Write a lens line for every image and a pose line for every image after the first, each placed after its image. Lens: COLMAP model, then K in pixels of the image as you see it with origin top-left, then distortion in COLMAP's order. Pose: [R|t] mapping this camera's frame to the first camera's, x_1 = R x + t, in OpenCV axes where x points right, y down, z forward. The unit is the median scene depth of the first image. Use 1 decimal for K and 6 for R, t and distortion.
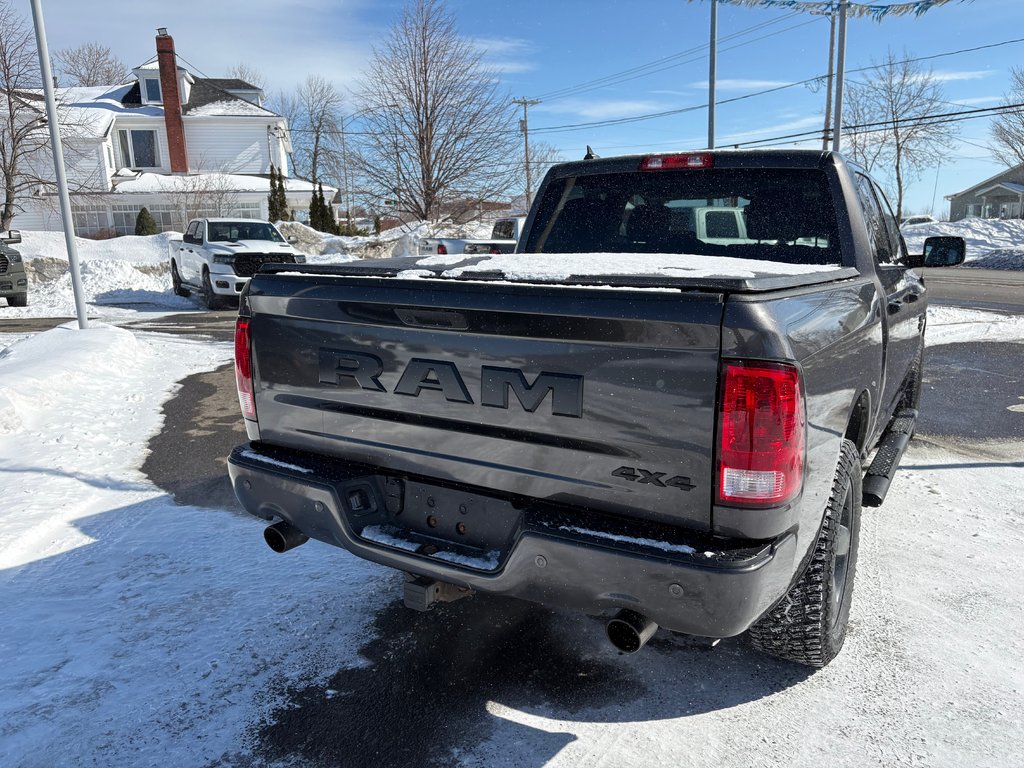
lens RADIAL K [[776.2, 0, 512.4], [0, 776.2, 386.4], [0, 0, 1]] dist [0.039336, -0.026015]
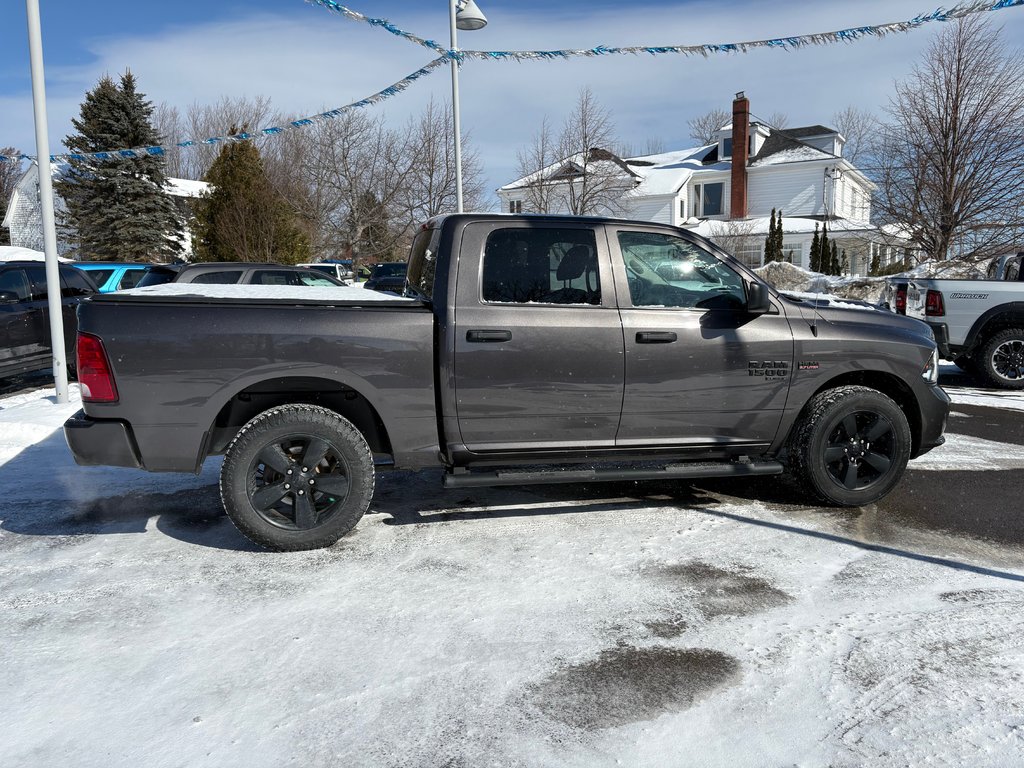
lens RADIAL K [[776.2, 0, 511.7], [0, 776.2, 380.7], [0, 0, 1]] dist [0.039336, -0.026015]
pose [[0.701255, 0.104415, -0.705223, 0.203457], [-0.143449, 0.989650, 0.003885, -0.005708], [0.698330, 0.098439, 0.708975, 0.022788]]
